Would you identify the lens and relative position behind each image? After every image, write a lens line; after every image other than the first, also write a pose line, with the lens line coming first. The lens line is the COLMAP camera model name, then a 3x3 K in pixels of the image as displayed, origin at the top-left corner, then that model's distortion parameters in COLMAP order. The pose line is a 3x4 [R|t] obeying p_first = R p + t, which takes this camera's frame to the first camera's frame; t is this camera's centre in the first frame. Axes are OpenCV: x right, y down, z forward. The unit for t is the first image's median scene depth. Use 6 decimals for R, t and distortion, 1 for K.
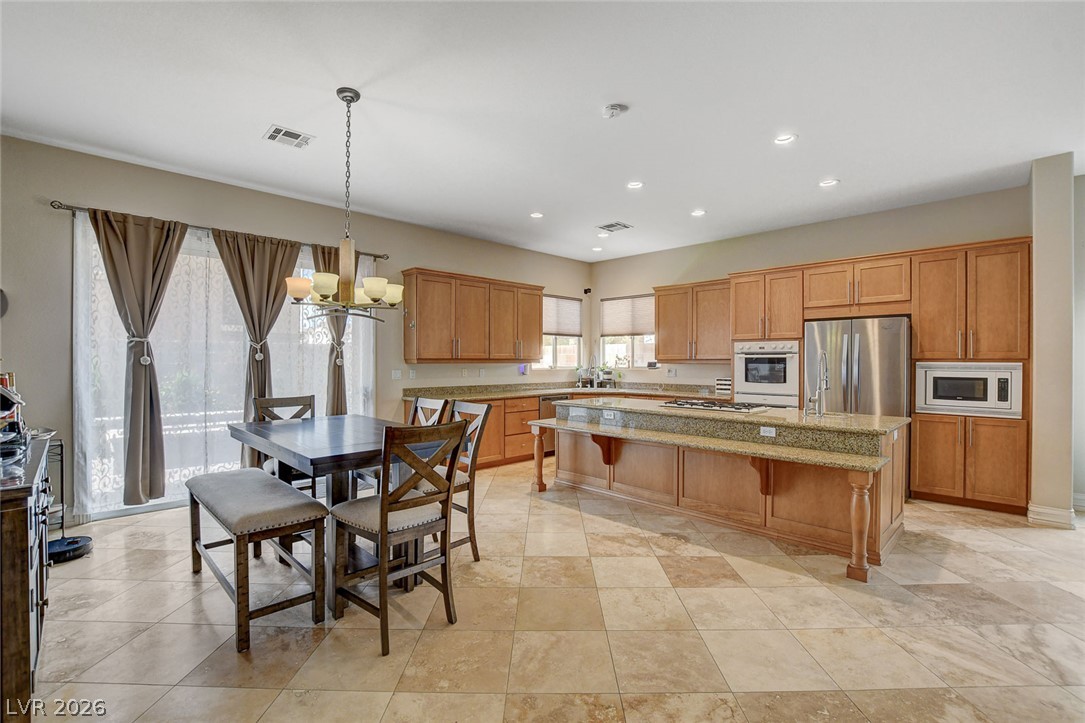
lens RADIAL K [[478.0, 0, 546.5], [0, 478.0, 363.1], [0, 0, 1]] dist [-0.035308, 0.004936]
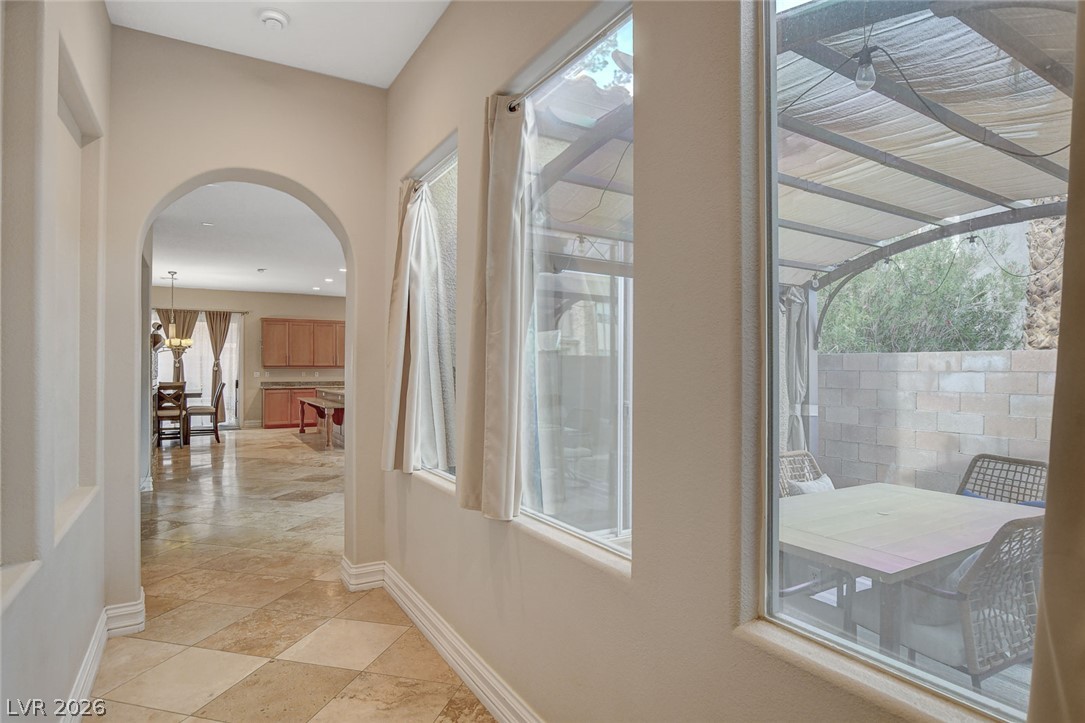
lens RADIAL K [[585.7, 0, 543.3], [0, 585.7, 366.0], [0, 0, 1]] dist [-0.019545, -0.000020]
pose [[0.970285, -0.001334, -0.241963, 1.685857], [-0.001072, 0.999951, -0.009810, 0.015650], [0.241964, 0.009778, 0.970236, -1.201363]]
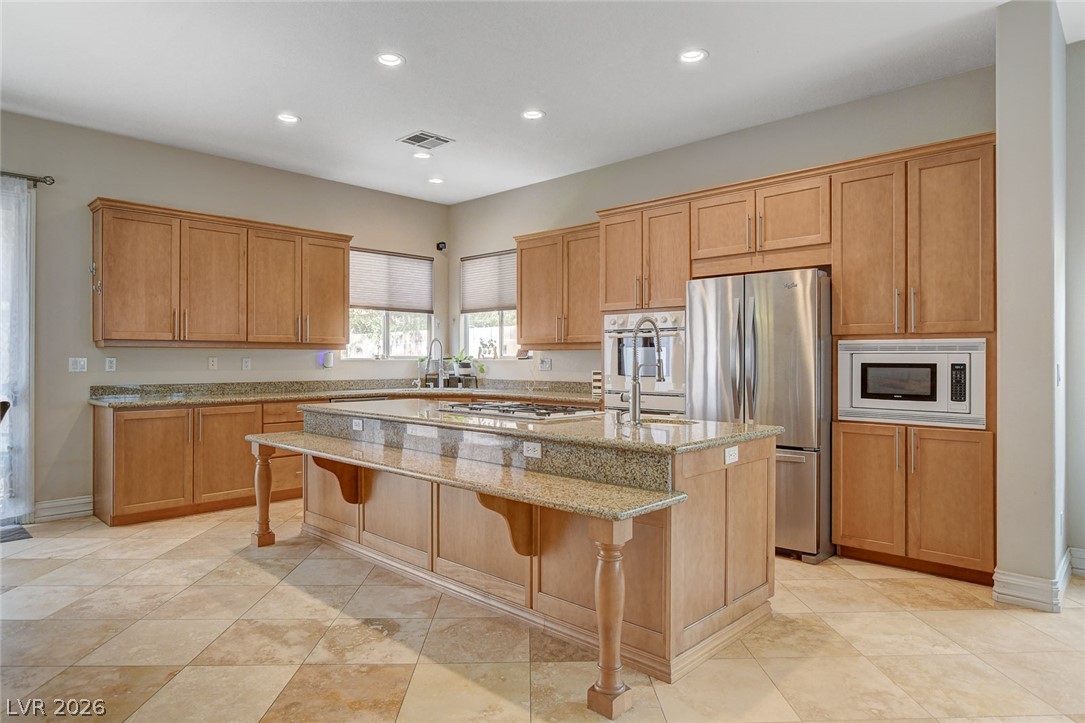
lens RADIAL K [[640.1, 0, 544.7], [0, 640.1, 357.1], [0, 0, 1]] dist [-0.012838, 0.001135]
pose [[0.999510, -0.000485, 0.031307, 0.367399], [0.000748, 0.999964, -0.008402, 0.027643], [-0.031301, 0.008421, 0.999475, 0.151656]]
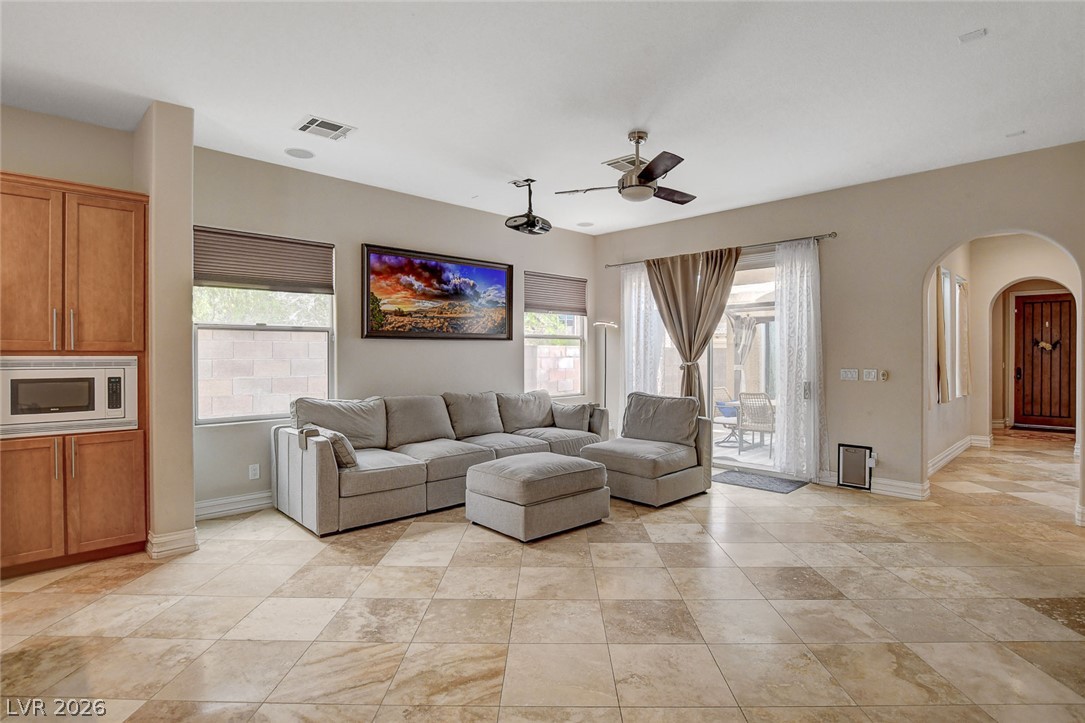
lens RADIAL K [[550.7, 0, 544.6], [0, 550.7, 357.1], [0, 0, 1]] dist [-0.034006, 0.007734]
pose [[0.009057, -0.008131, 0.999926, 0.114887], [0.004926, 0.999955, 0.008086, -0.002639], [-0.999947, 0.004853, 0.009097, 0.275488]]
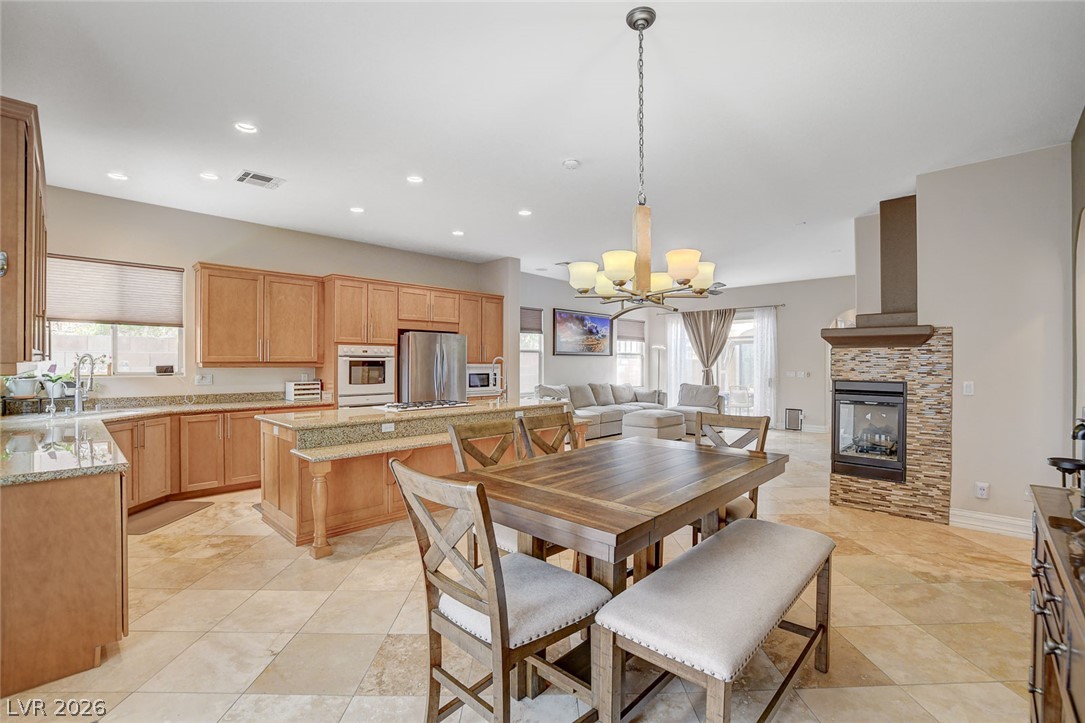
lens RADIAL K [[478.0, 0, 546.5], [0, 478.0, 363.1], [0, 0, 1]] dist [-0.035308, 0.004936]
pose [[-0.027254, -0.003798, 0.999621, -0.772188], [0.002727, 0.999989, 0.003874, -0.011270], [-0.999625, 0.002832, -0.027244, 0.769471]]
